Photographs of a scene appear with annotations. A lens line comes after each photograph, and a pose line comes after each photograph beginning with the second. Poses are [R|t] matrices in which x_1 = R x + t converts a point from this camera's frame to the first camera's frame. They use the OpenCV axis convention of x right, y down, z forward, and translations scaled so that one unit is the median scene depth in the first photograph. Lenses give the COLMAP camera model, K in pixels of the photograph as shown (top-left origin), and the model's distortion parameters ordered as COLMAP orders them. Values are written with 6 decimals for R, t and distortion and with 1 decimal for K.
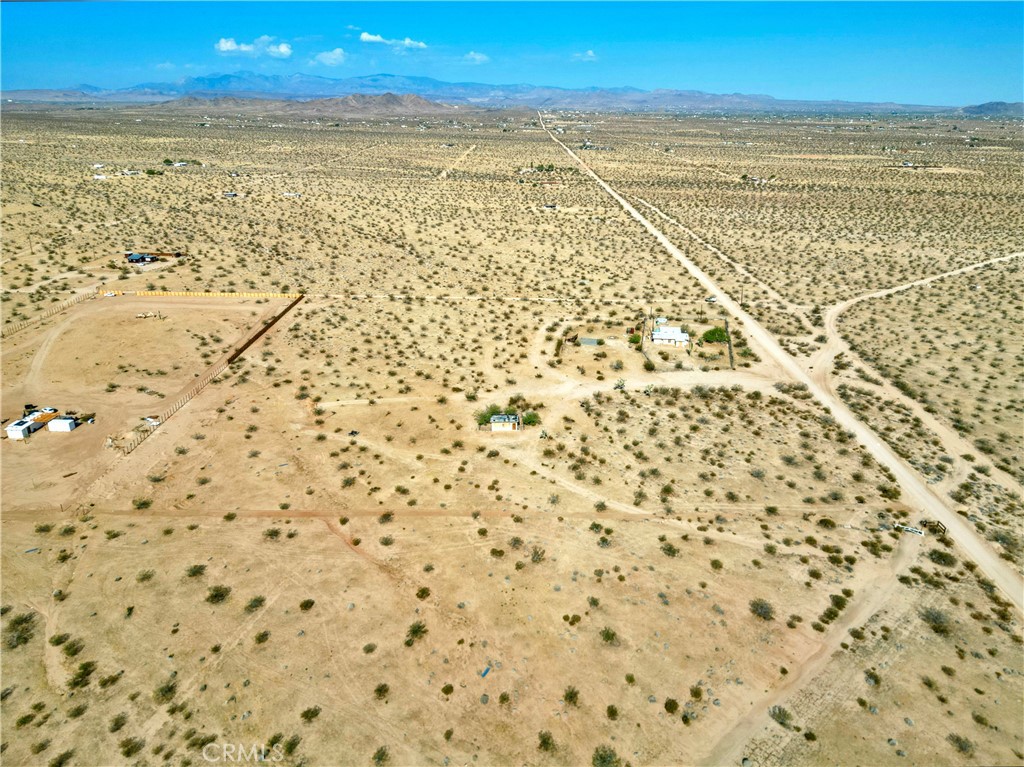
lens RADIAL K [[718.1, 0, 520.4], [0, 718.1, 382.7], [0, 0, 1]] dist [0.049516, -0.036601]
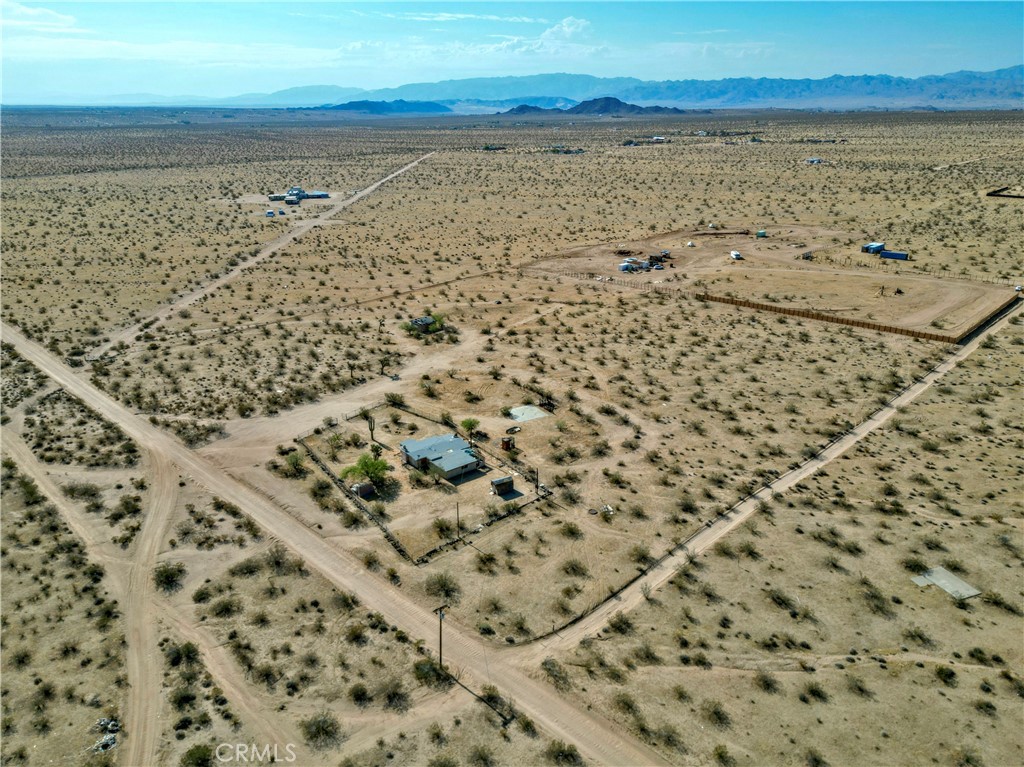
lens RADIAL K [[759.6, 0, 519.2], [0, 759.6, 389.8], [0, 0, 1]] dist [0.049829, -0.034786]
pose [[-0.696973, 0.257630, -0.669220, 0.662084], [-0.253122, 0.784776, 0.565734, -0.550061], [0.670938, 0.563696, -0.481756, 1.568758]]
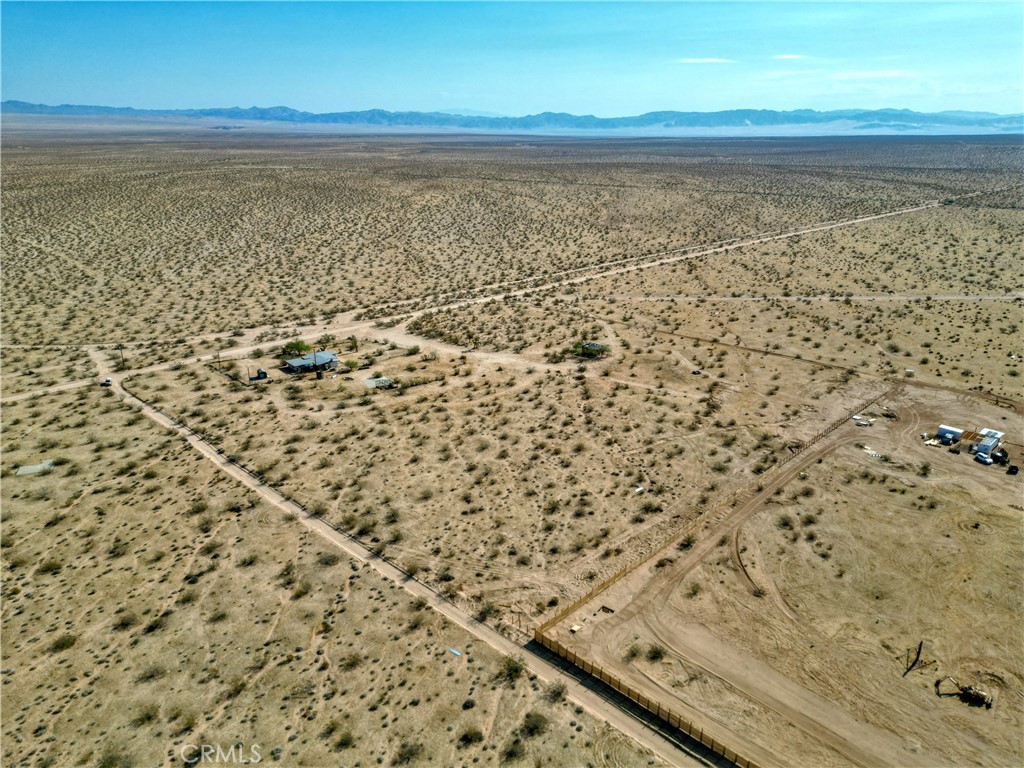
lens RADIAL K [[718.1, 0, 513.2], [0, 718.1, 378.7], [0, 0, 1]] dist [0.049516, -0.036601]
pose [[-0.720555, -0.235502, 0.652181, -0.712694], [0.242233, 0.795805, 0.554993, -0.607352], [-0.649711, 0.557882, -0.516375, 1.603993]]
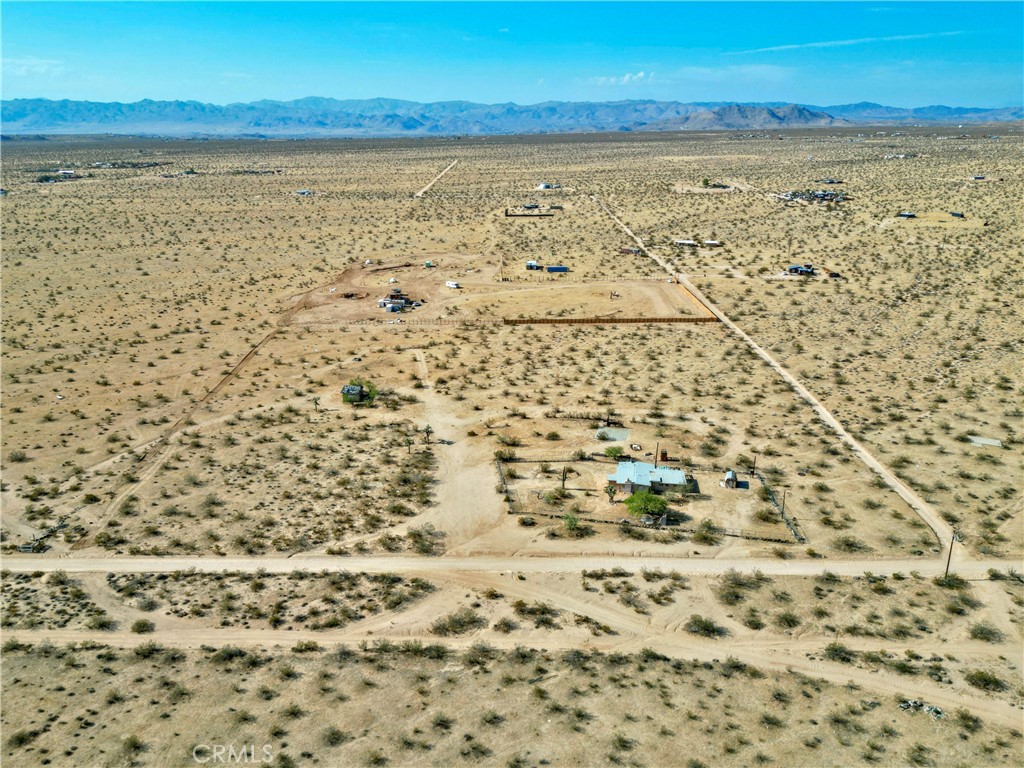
lens RADIAL K [[803.2, 0, 488.2], [0, 803.2, 404.5], [0, 0, 1]] dist [0.055569, -0.048642]
pose [[-0.018698, 0.330044, -0.943780, 1.023459], [-0.357246, 0.879427, 0.314617, -0.351682], [0.933823, 0.343044, 0.101464, 0.942414]]
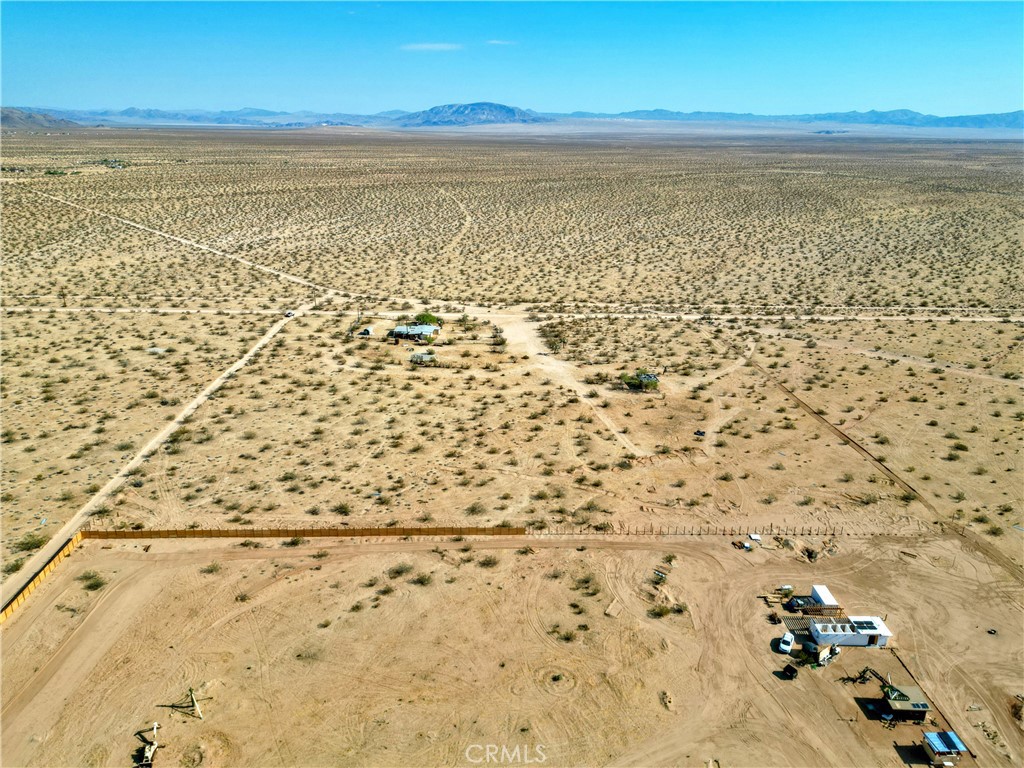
lens RADIAL K [[718.1, 0, 509.4], [0, 718.1, 384.1], [0, 0, 1]] dist [0.049516, -0.036601]
pose [[-0.047140, -0.342634, 0.938285, -1.000433], [0.343839, 0.876360, 0.337296, -0.373862], [-0.937845, 0.338519, 0.076499, 0.985262]]
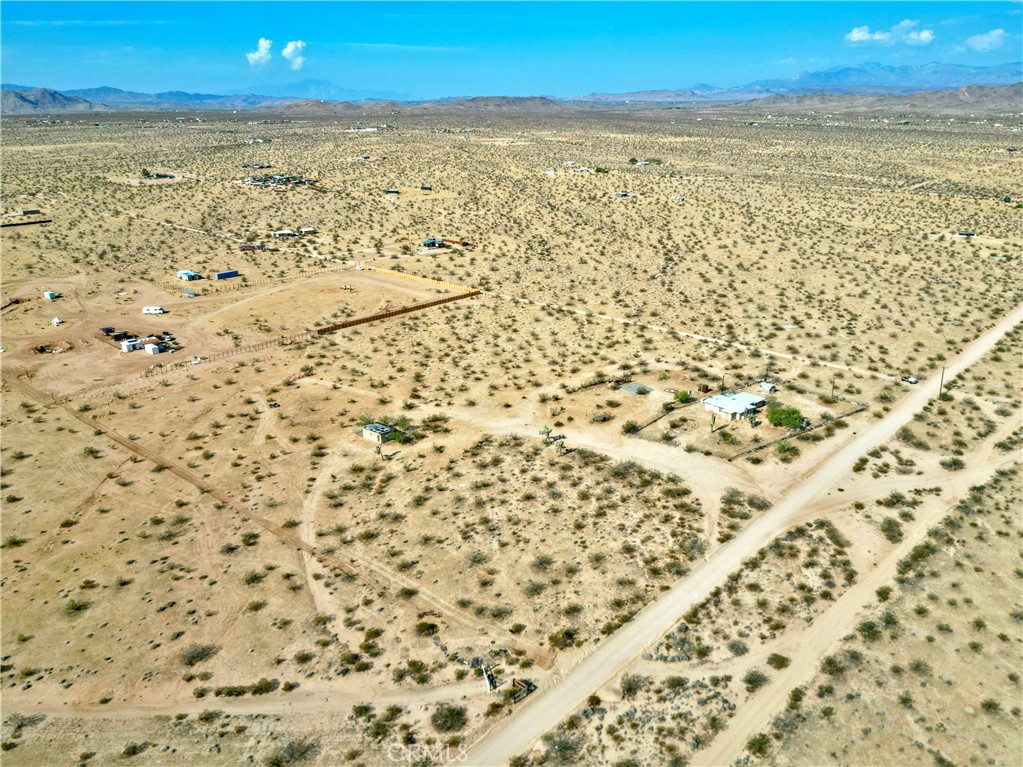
lens RADIAL K [[802.5, 0, 516.7], [0, 802.5, 394.2], [0, 0, 1]] dist [0.055569, -0.048642]
pose [[0.749233, 0.219620, -0.624834, 0.680415], [-0.231345, 0.970777, 0.063810, -0.092763], [0.620588, 0.096743, 0.778146, 0.238059]]
